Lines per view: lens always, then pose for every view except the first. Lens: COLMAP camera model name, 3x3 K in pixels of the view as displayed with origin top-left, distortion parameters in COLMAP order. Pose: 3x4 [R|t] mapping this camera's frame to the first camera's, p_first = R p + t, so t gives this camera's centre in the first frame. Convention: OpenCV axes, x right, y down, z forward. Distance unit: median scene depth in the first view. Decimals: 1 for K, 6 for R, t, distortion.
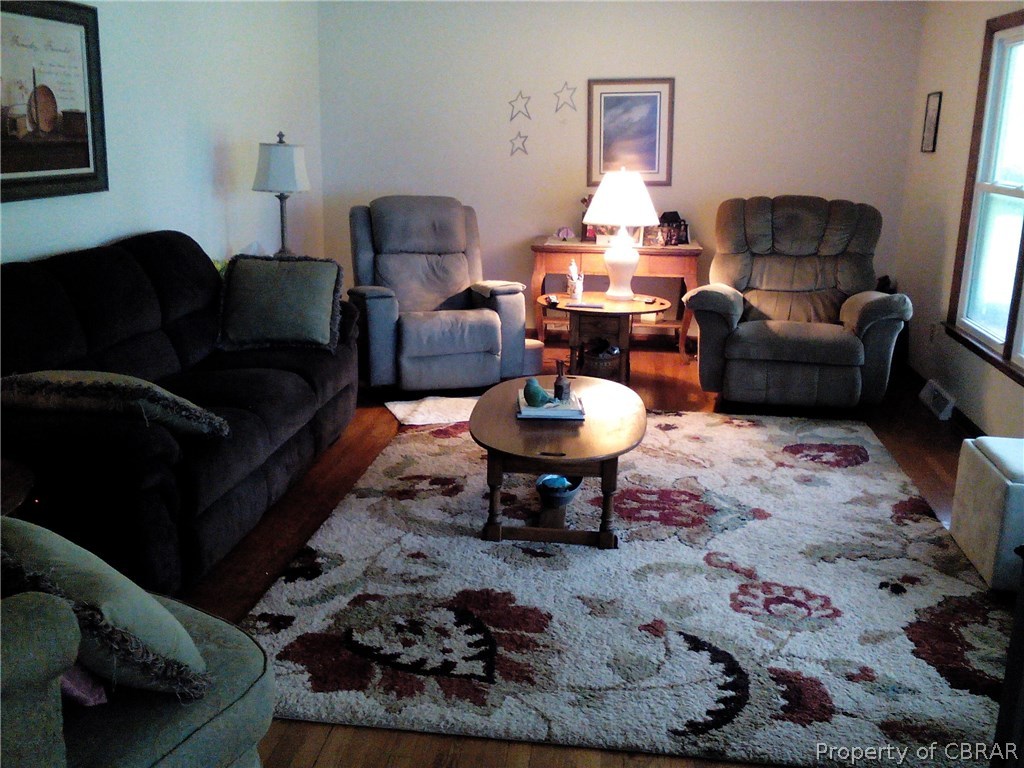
lens RADIAL K [[971.1, 0, 512.0], [0, 971.1, 384.0], [0, 0, 1]] dist [0.079629, -0.211910]
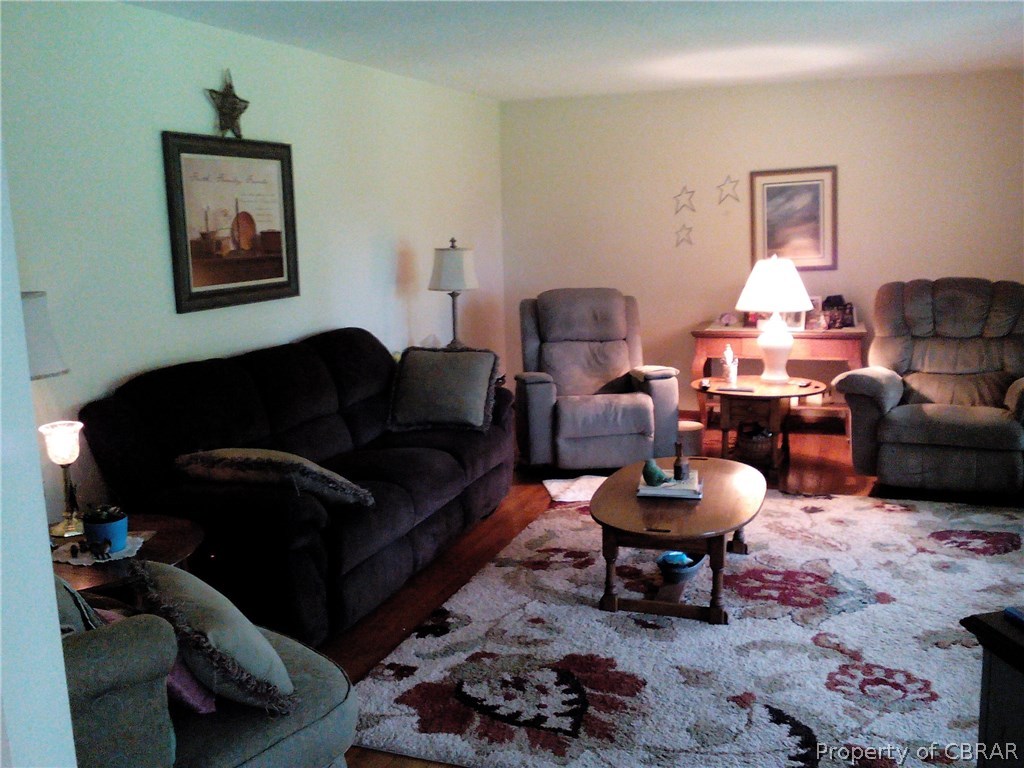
lens RADIAL K [[971.1, 0, 512.0], [0, 971.1, 384.0], [0, 0, 1]] dist [0.079629, -0.211910]
pose [[0.973249, -0.005967, -0.229674, 0.113151], [-0.012861, 0.996680, -0.080395, -0.000245], [0.229391, 0.081198, 0.969941, -0.078420]]
